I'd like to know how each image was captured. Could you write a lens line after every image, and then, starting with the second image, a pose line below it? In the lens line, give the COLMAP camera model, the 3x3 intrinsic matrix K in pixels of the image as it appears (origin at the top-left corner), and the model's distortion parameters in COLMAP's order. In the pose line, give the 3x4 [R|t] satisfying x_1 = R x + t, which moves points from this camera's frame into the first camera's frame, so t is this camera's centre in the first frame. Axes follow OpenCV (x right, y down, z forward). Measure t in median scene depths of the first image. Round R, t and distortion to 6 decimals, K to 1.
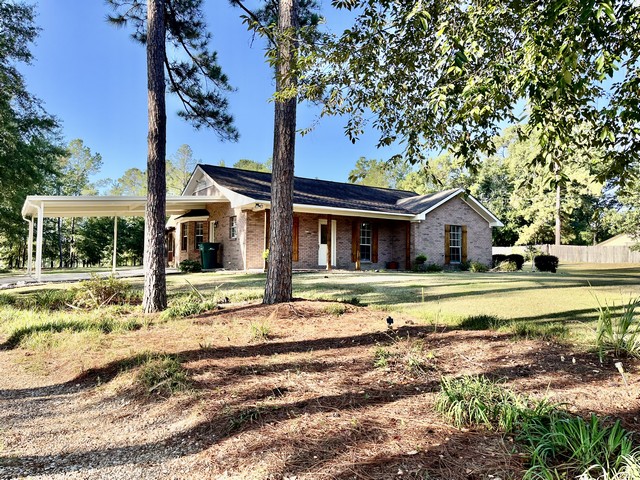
lens RADIAL K [[490.4, 0, 319.4], [0, 490.4, 242.3], [0, 0, 1]] dist [0.037672, -0.027526]
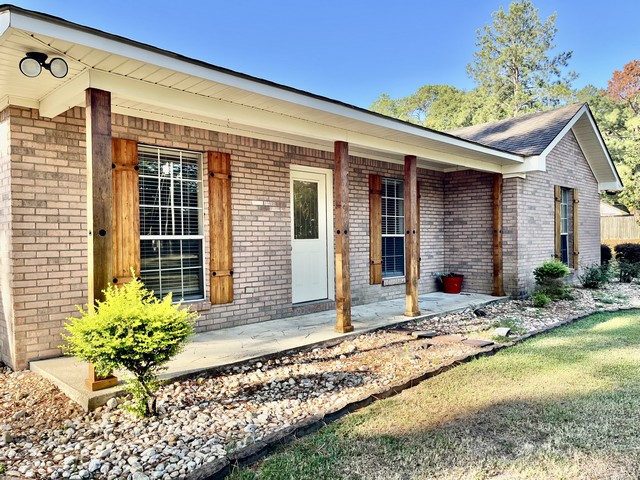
lens RADIAL K [[490.4, 0, 317.6], [0, 490.4, 238.3], [0, 0, 1]] dist [0.037672, -0.027526]
pose [[0.977161, -0.019824, 0.211574, -0.021718], [0.009018, 0.998611, 0.051915, -0.006015], [-0.212309, -0.048821, 0.975982, 0.277262]]
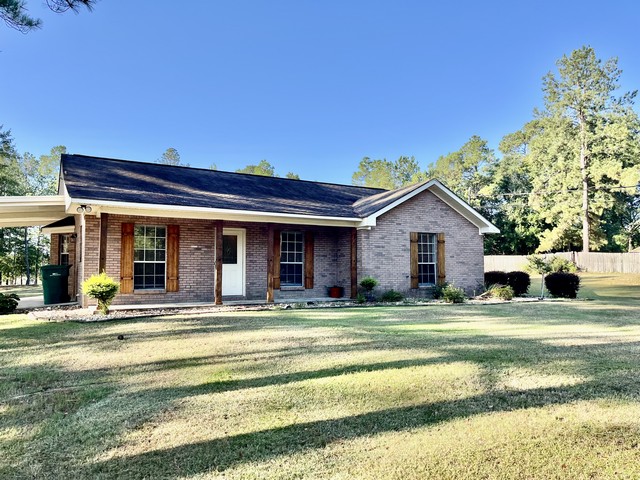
lens RADIAL K [[490.4, 0, 323.2], [0, 490.4, 240.6], [0, 0, 1]] dist [0.037672, -0.027526]
pose [[0.998774, -0.016526, -0.046654, 0.074294], [0.015692, 0.999712, -0.018175, -0.005989], [0.046941, 0.017420, 0.998746, 0.134978]]
